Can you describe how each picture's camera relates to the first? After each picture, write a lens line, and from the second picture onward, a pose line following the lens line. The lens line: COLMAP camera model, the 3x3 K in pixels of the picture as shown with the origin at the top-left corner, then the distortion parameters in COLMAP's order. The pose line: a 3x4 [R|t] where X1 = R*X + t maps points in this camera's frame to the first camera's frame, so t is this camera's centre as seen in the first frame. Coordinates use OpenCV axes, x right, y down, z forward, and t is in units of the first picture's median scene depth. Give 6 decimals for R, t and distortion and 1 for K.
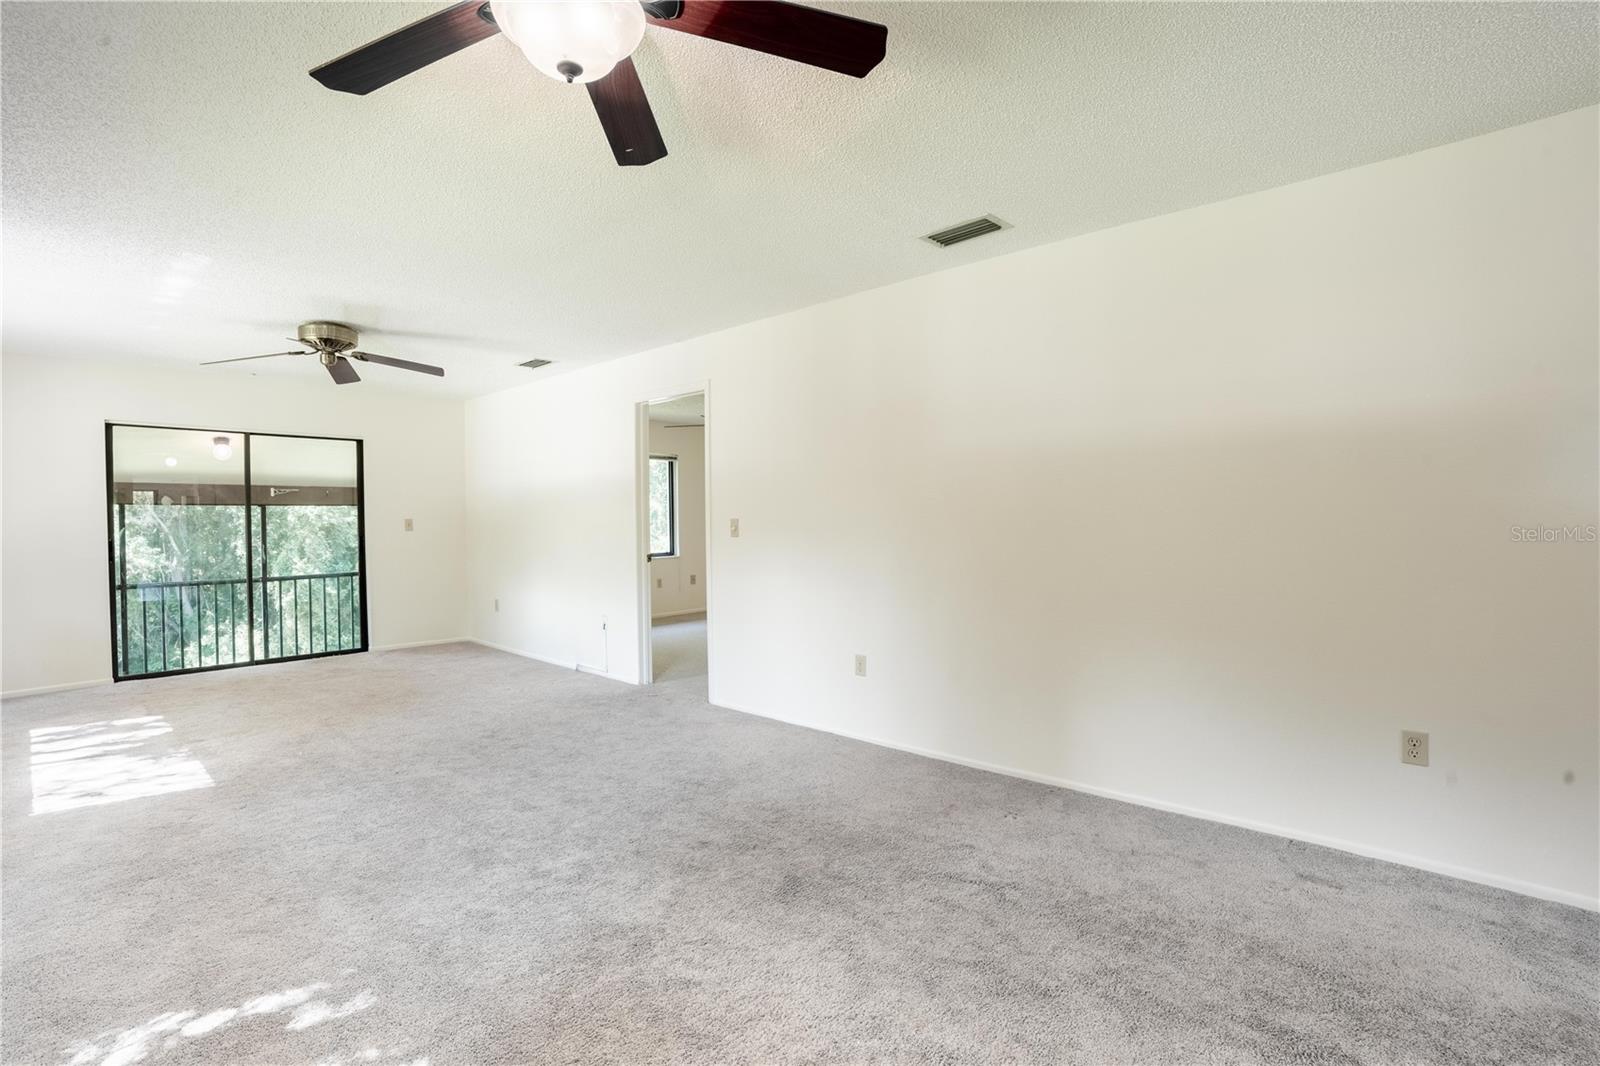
lens RADIAL K [[737.5, 0, 800.0], [0, 737.5, 533.0], [0, 0, 1]] dist [-0.024337, 0.000453]
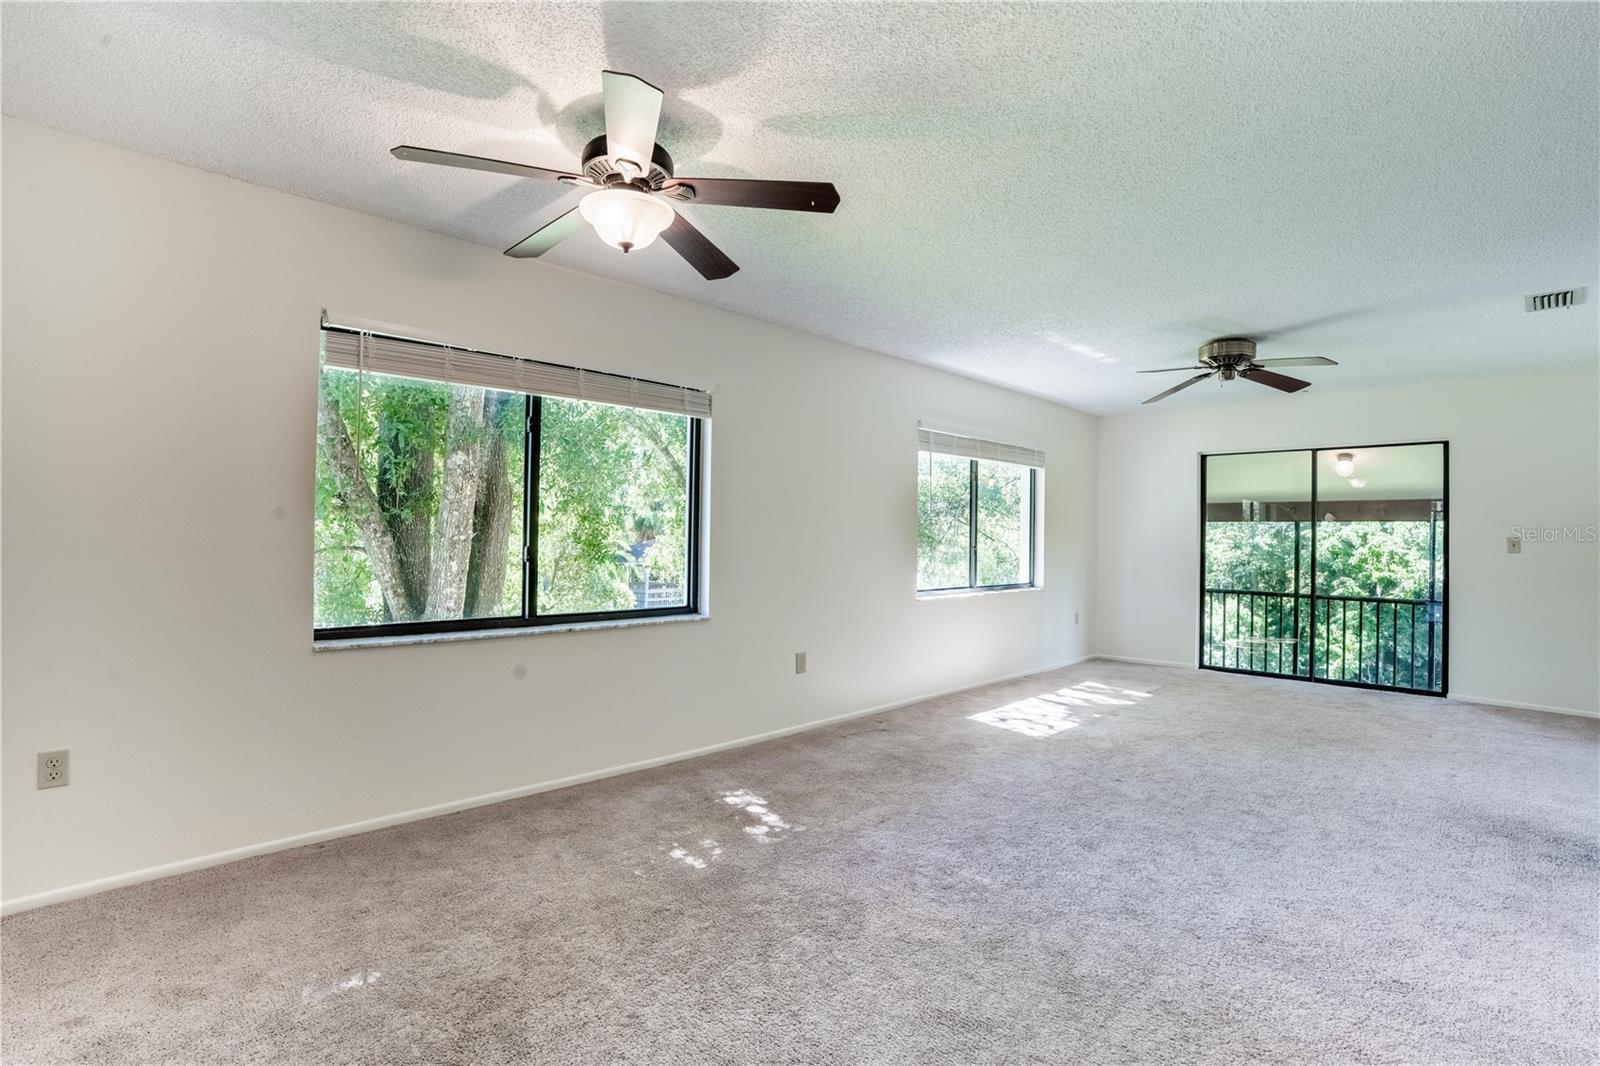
lens RADIAL K [[760.5, 0, 800.0], [0, 760.5, 533.0], [0, 0, 1]] dist [-0.051746, 0.024216]
pose [[-0.039773, 0.005607, -0.999193, 0.443232], [-0.029570, 0.999540, 0.006786, -0.011499], [0.998771, 0.029816, -0.039589, 0.496728]]
